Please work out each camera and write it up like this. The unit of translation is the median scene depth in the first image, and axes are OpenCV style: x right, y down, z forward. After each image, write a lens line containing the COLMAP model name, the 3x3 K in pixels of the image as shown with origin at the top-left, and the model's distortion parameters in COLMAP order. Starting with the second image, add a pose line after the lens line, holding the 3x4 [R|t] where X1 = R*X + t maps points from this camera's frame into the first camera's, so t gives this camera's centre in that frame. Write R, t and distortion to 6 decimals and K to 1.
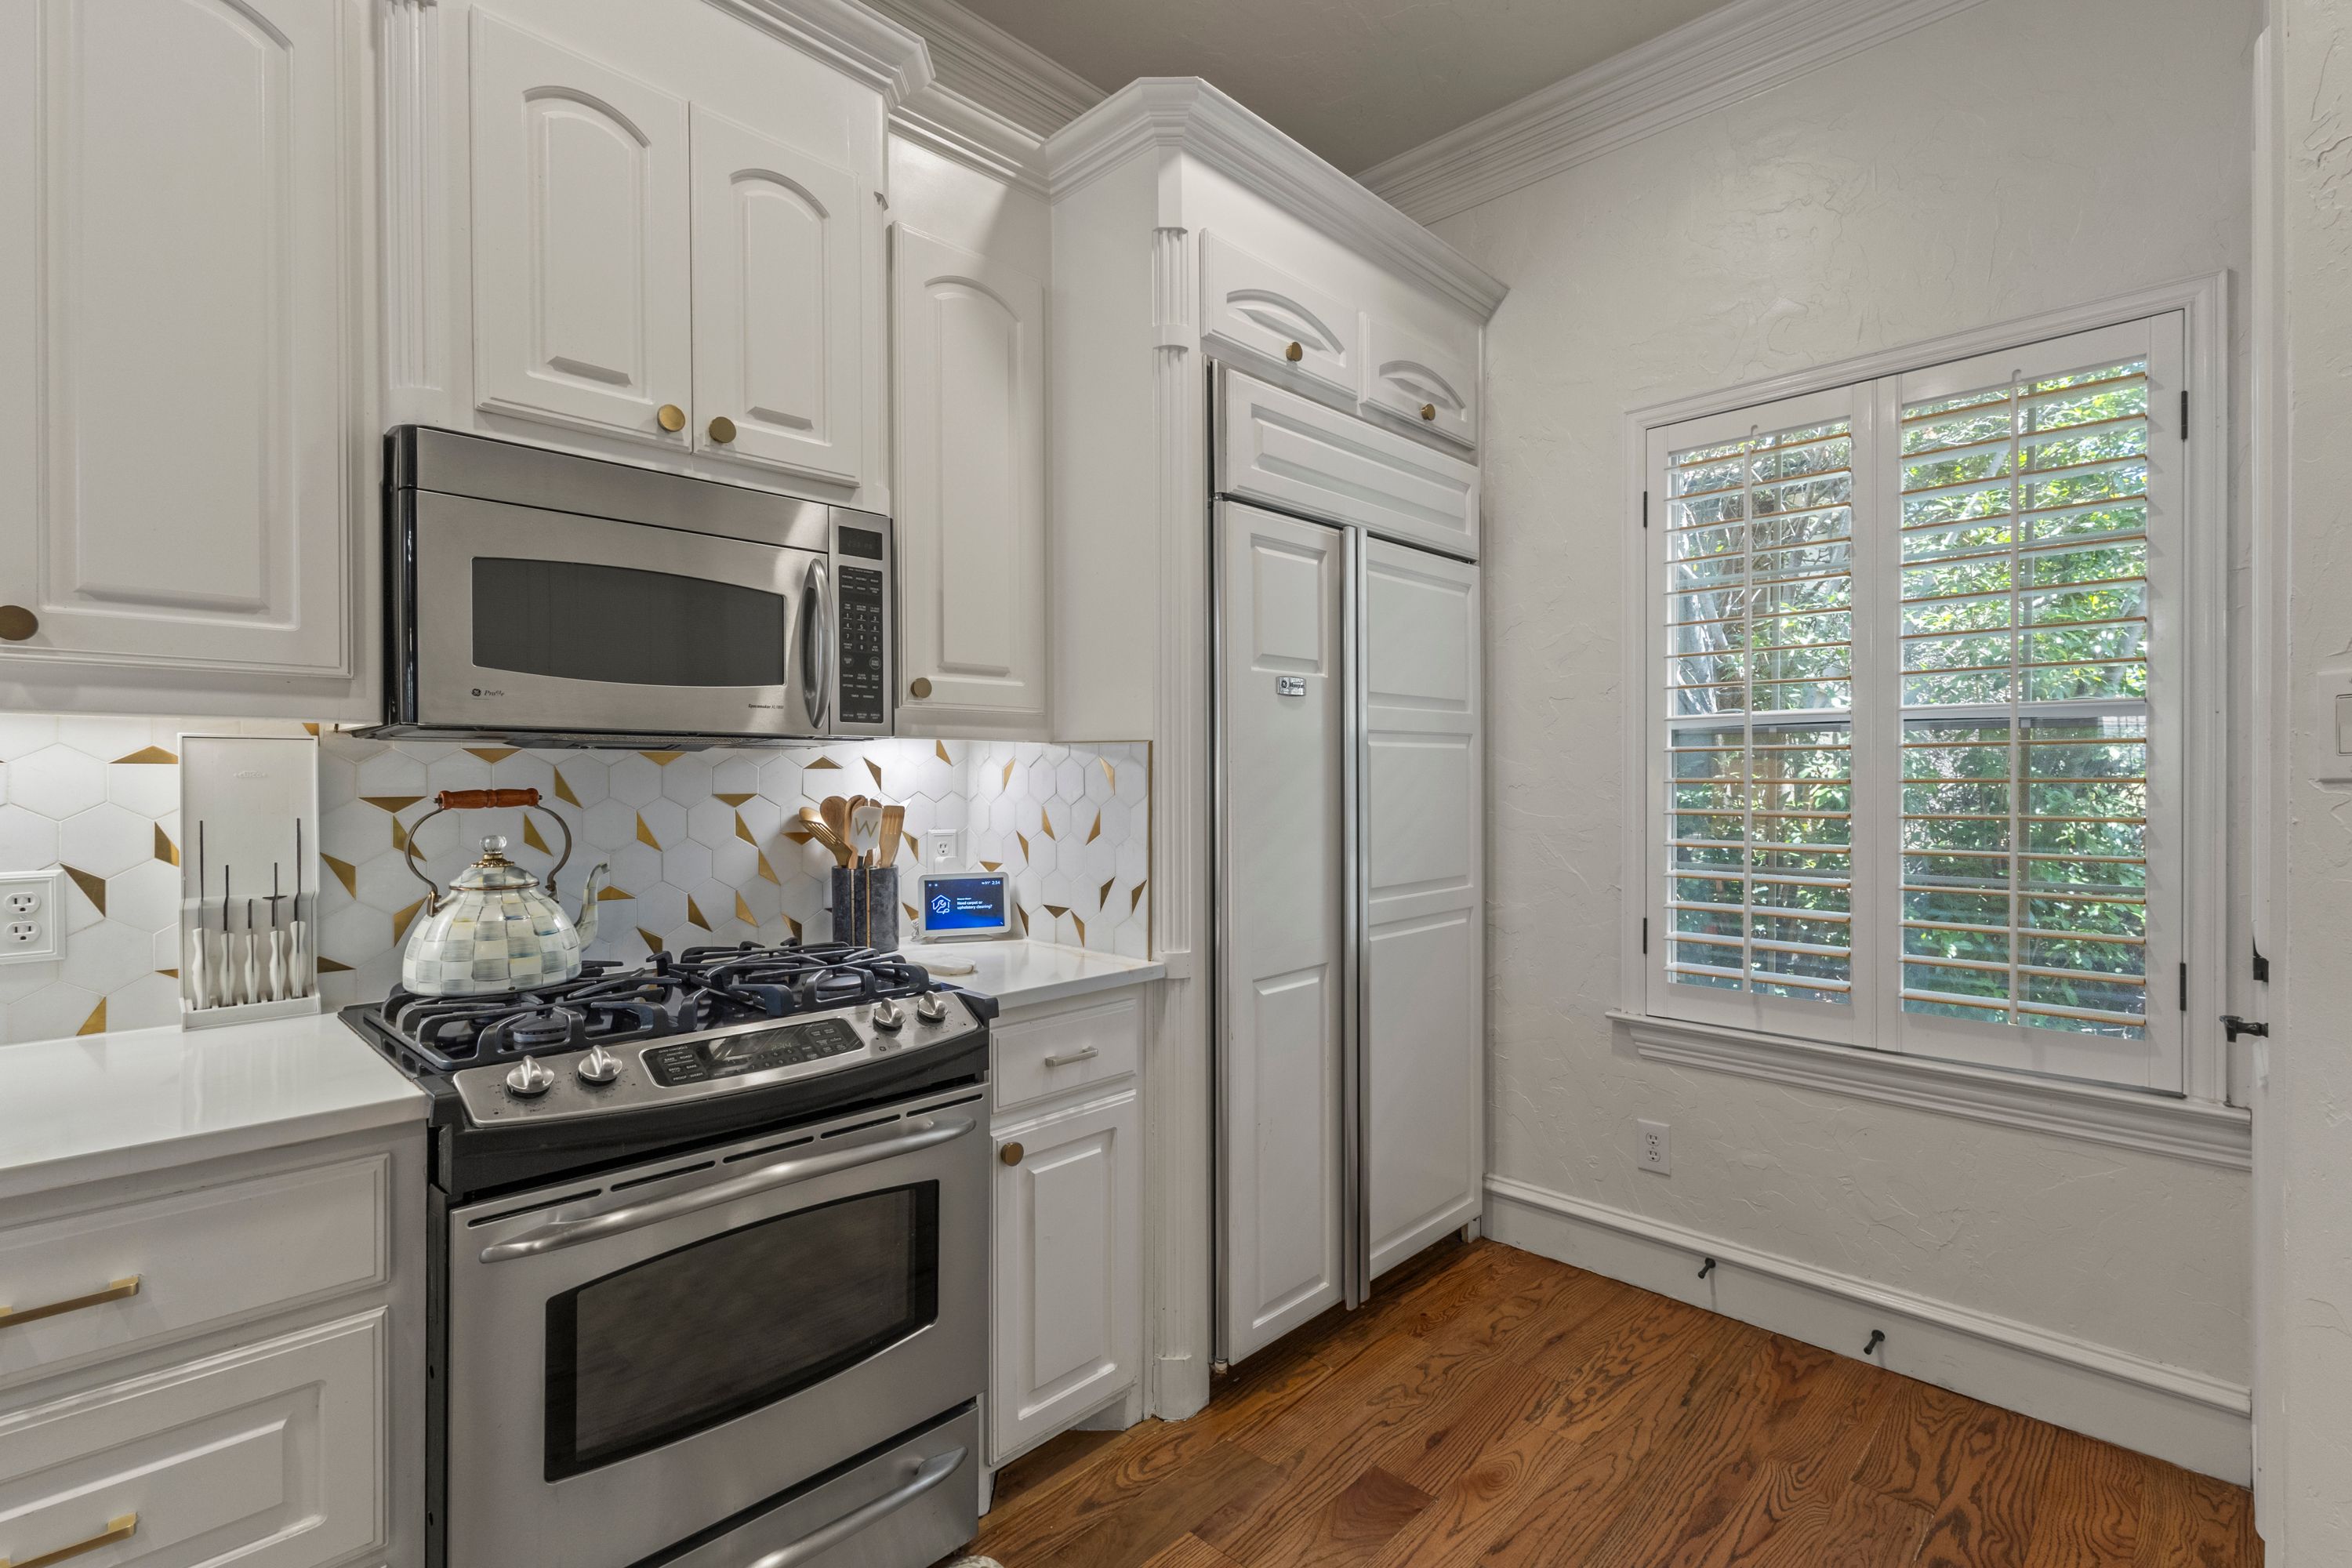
lens RADIAL K [[1084.1, 0, 1172.6], [0, 1084.1, 783.6], [0, 0, 1]] dist [-0.000480, 0.001966]
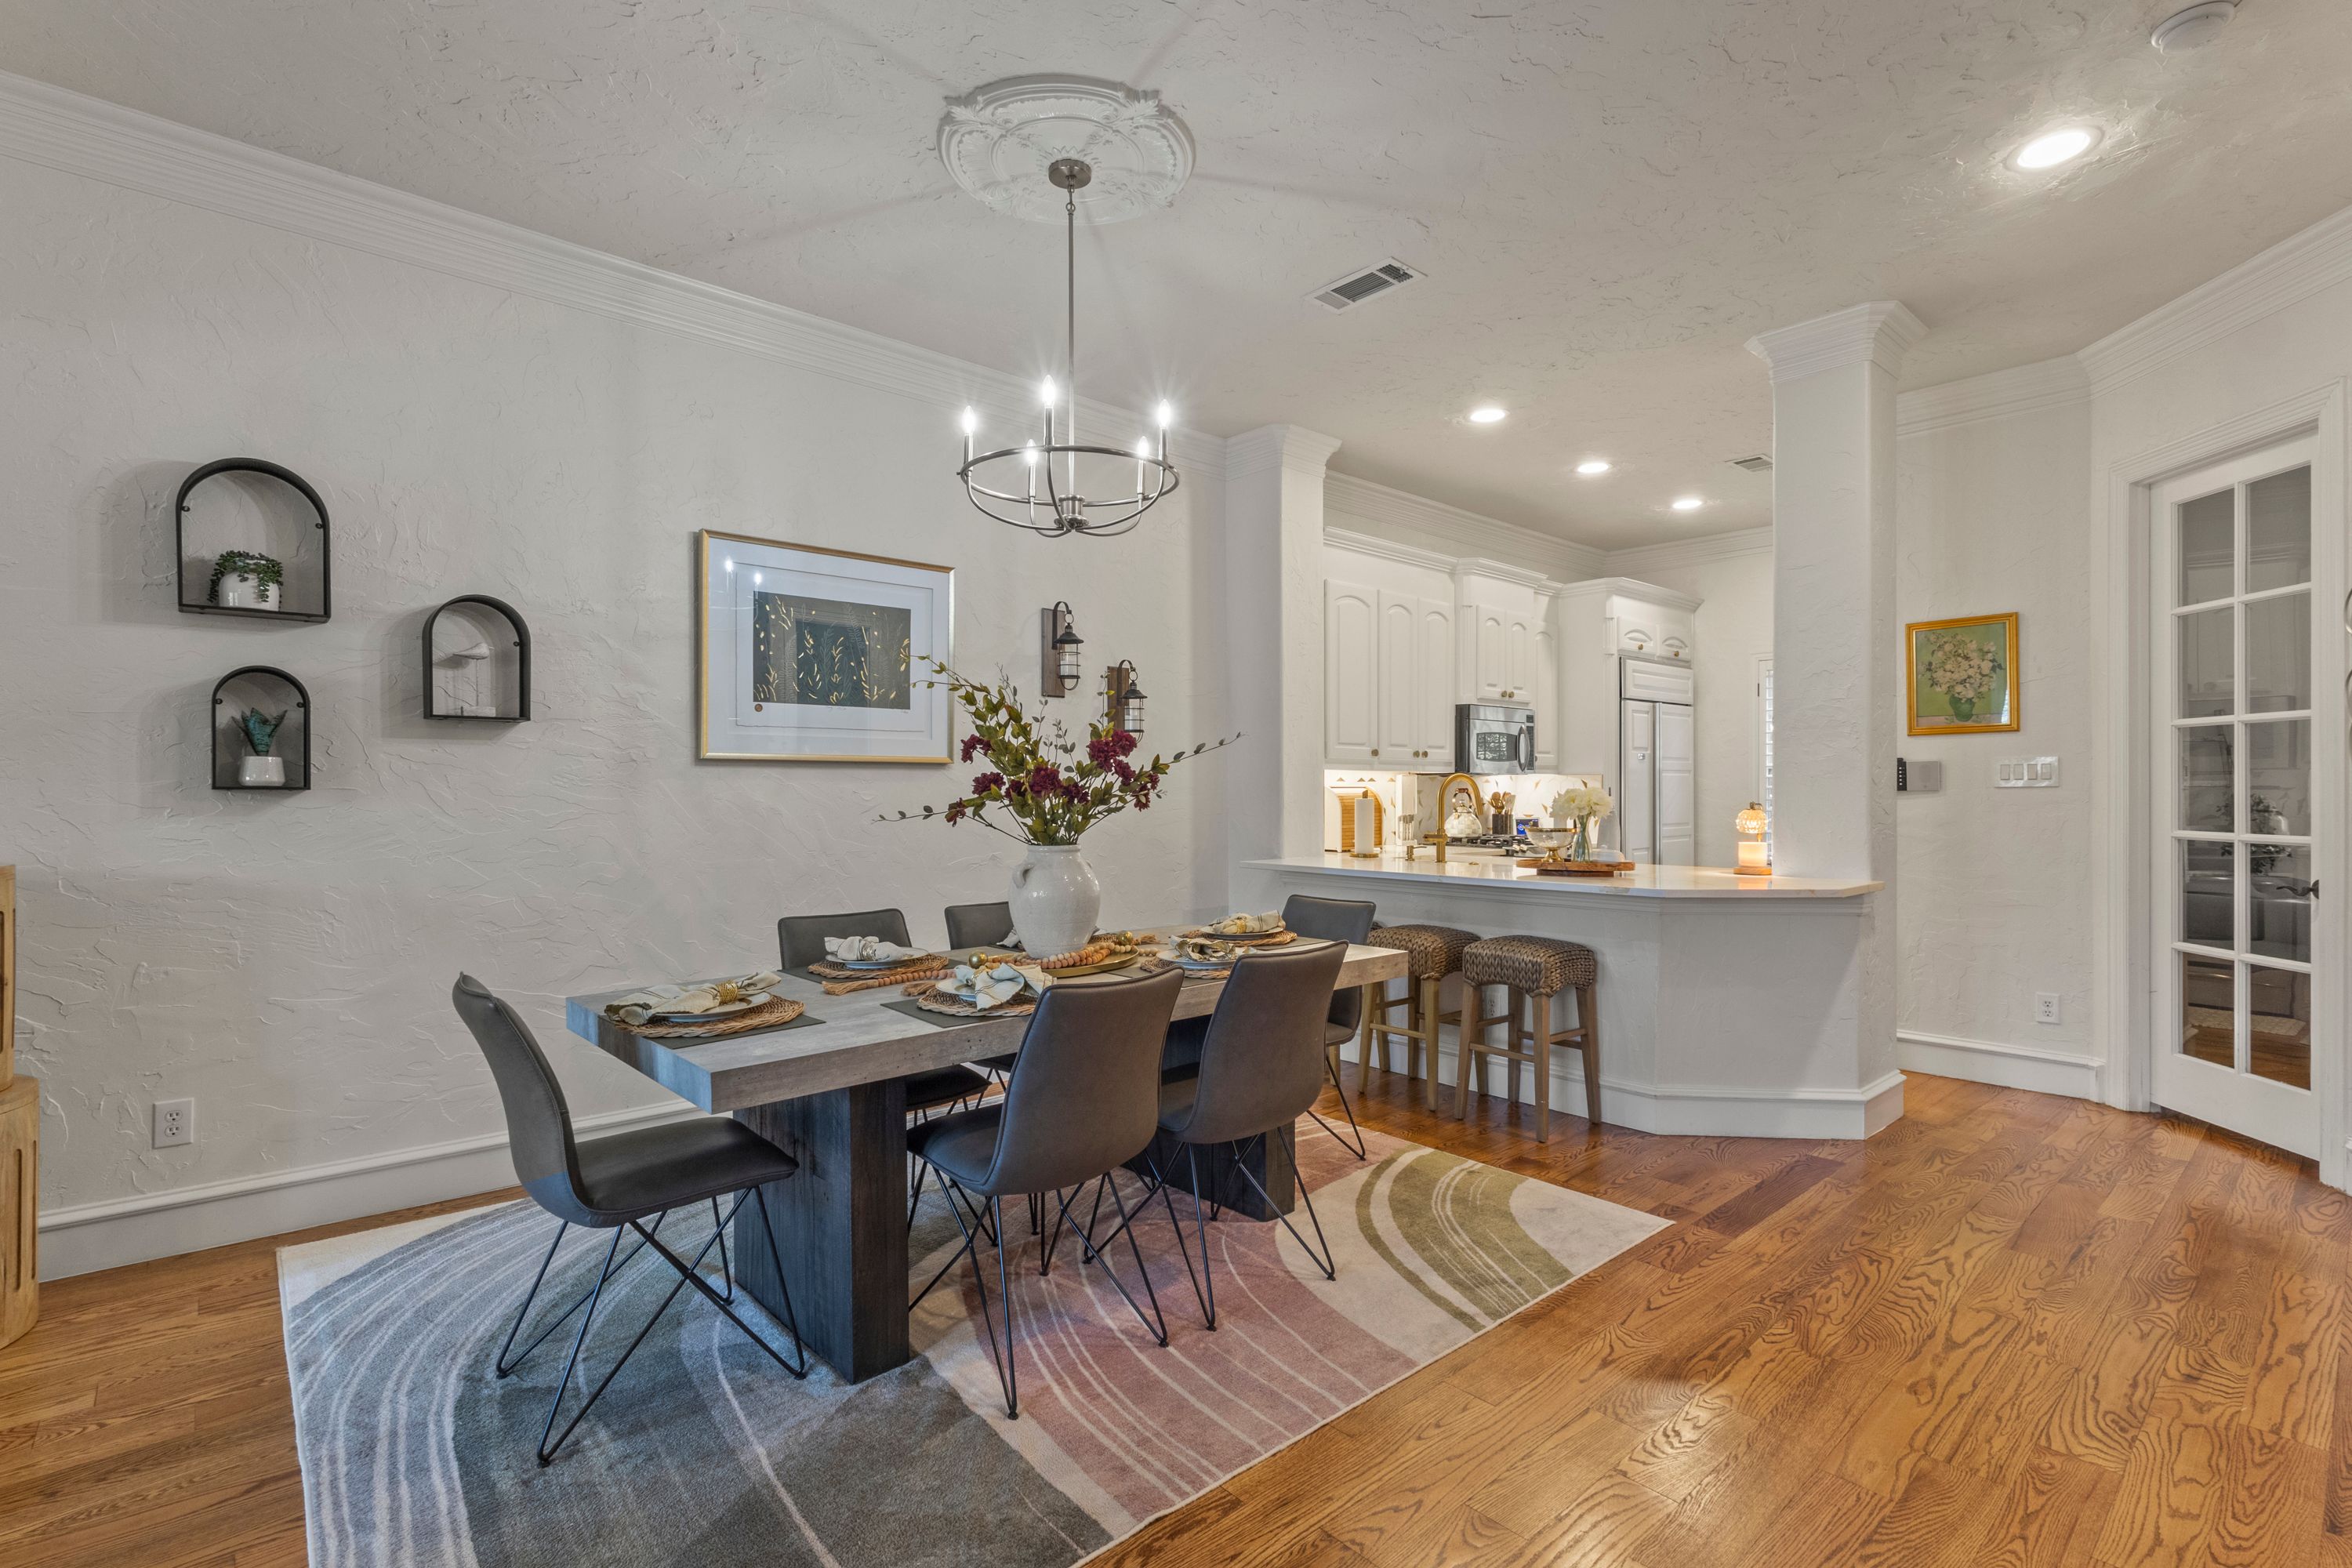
lens RADIAL K [[1084.1, 0, 1172.6], [0, 1084.1, 783.6], [0, 0, 1]] dist [-0.000480, 0.001966]
pose [[0.997344, 0.004688, -0.072689, -1.013837], [-0.005451, 0.999932, -0.010305, 0.026893], [0.072636, 0.010674, 0.997301, -2.212864]]
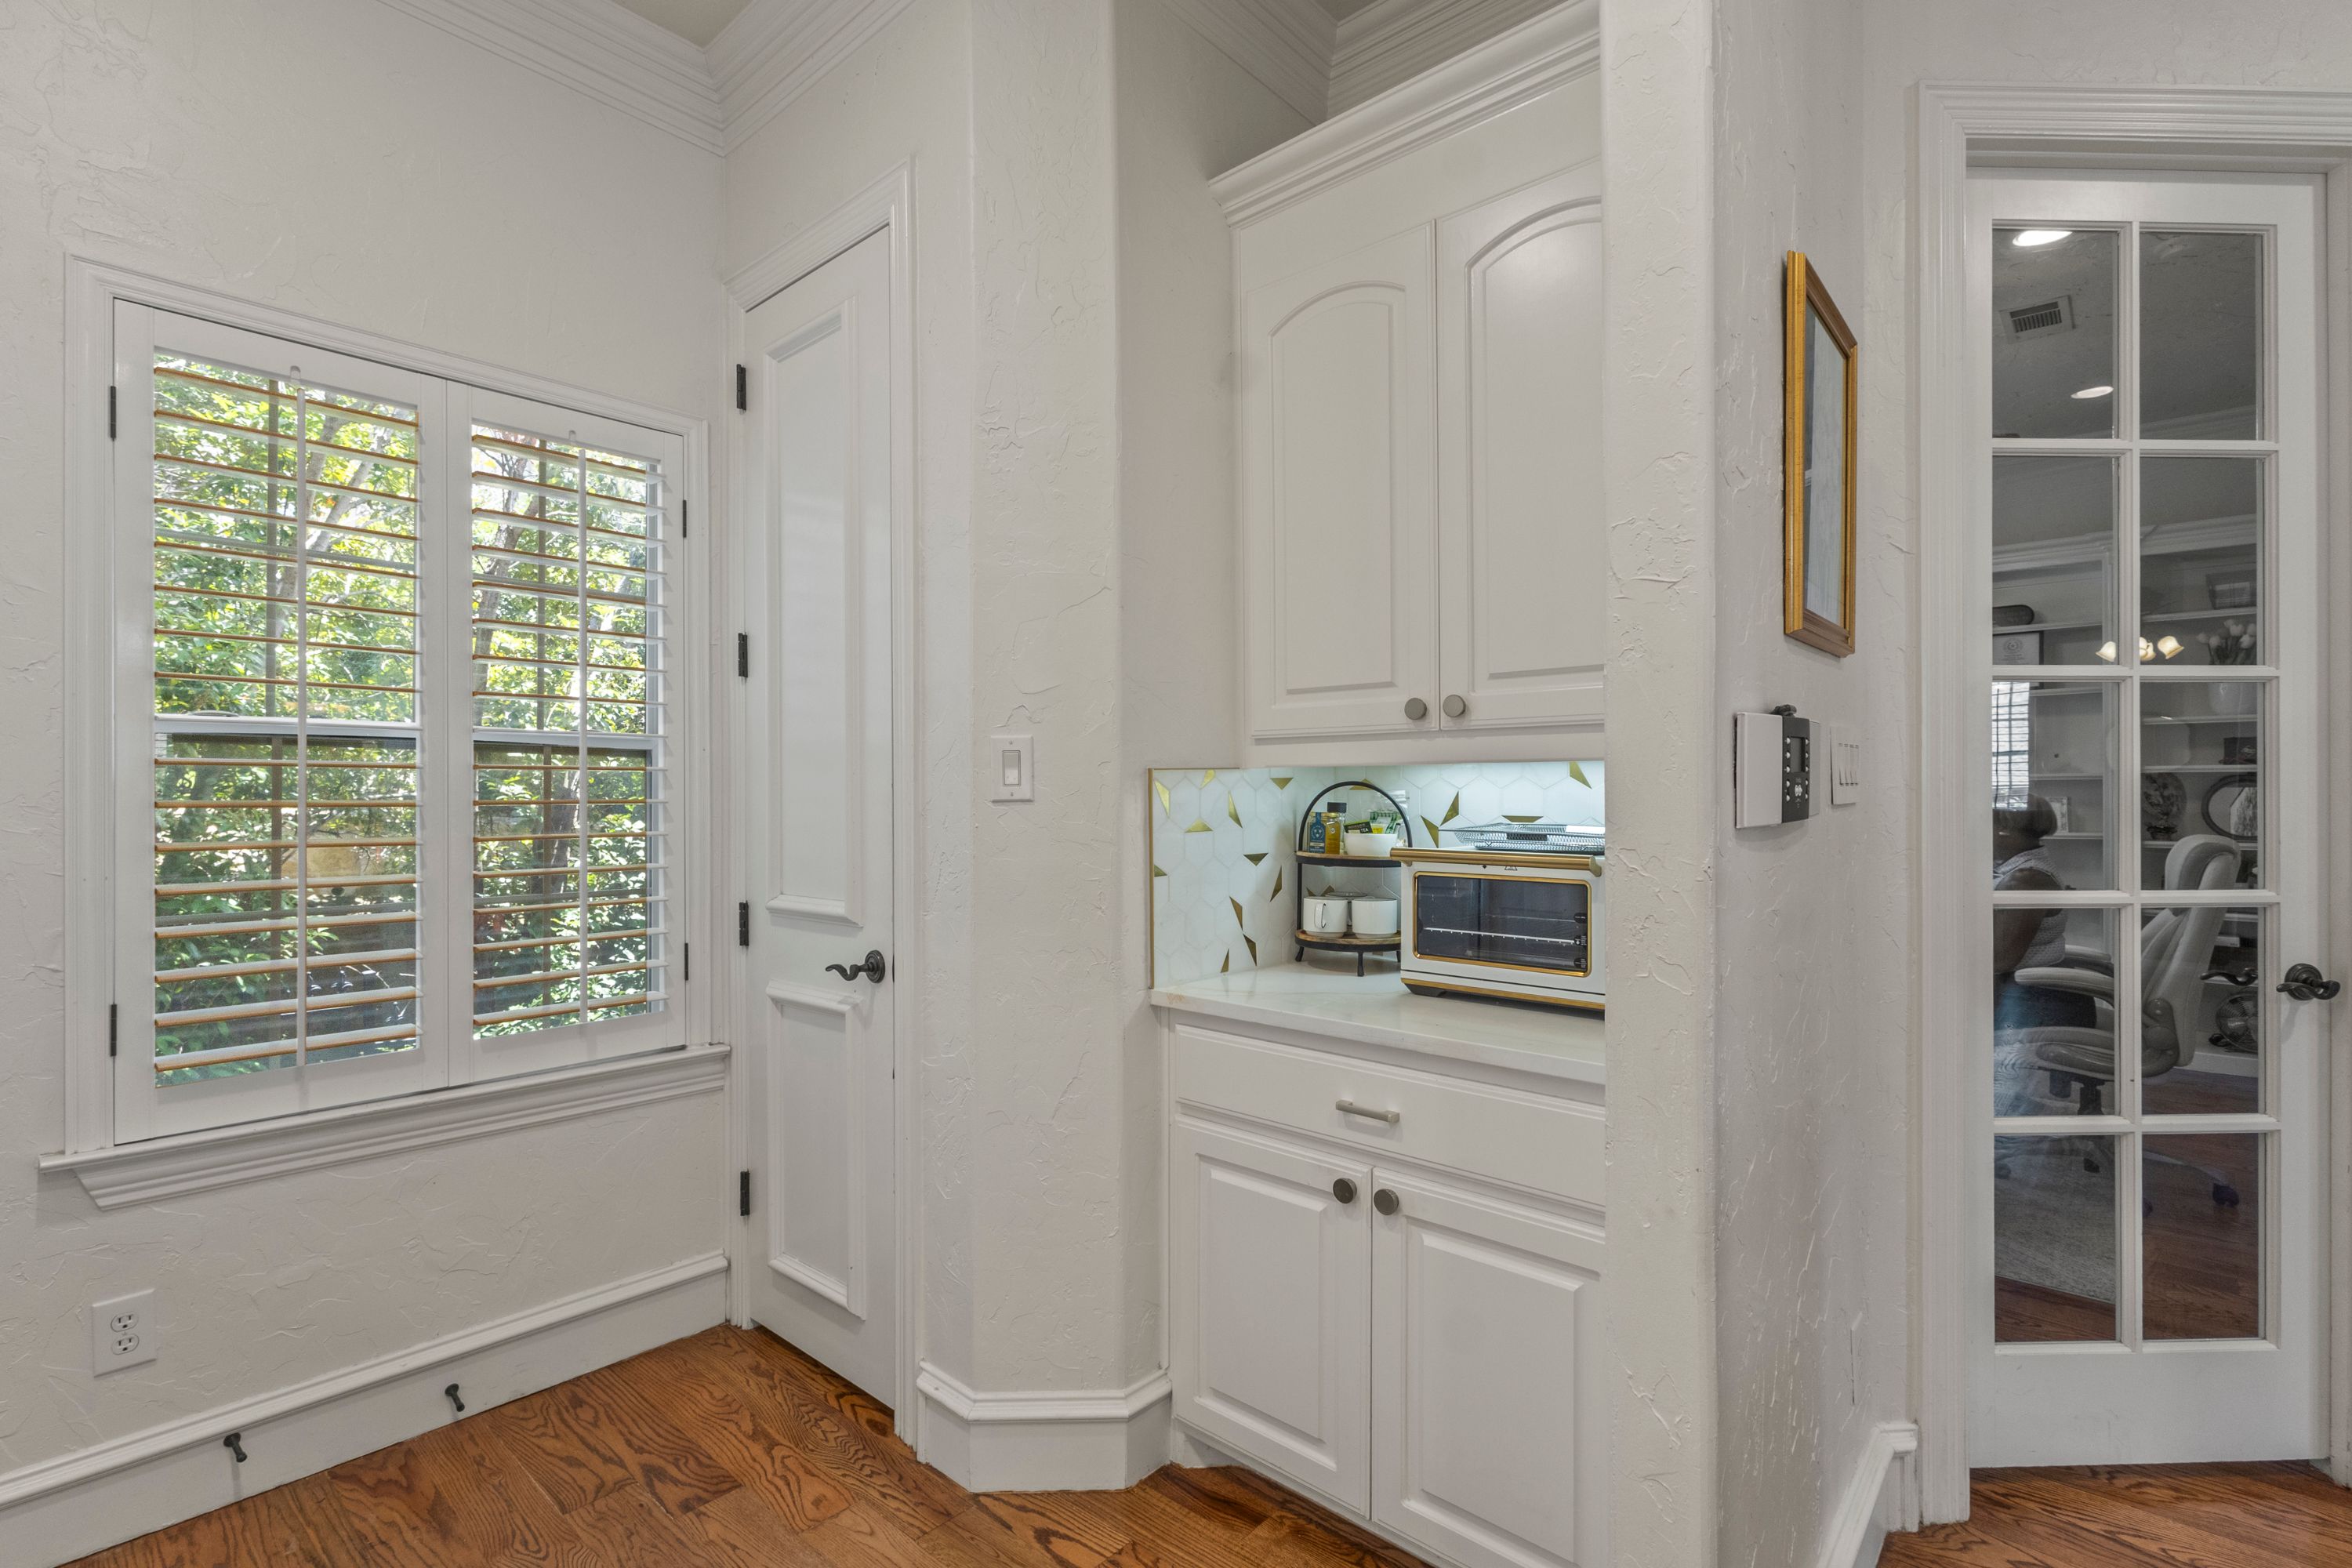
lens RADIAL K [[1084.1, 0, 1172.6], [0, 1084.1, 783.6], [0, 0, 1]] dist [-0.000480, 0.001966]
pose [[-0.045770, 0.013126, 0.998866, -0.337525], [0.006114, 0.999899, -0.012859, -0.003515], [-0.998933, 0.005518, -0.045845, 0.423447]]
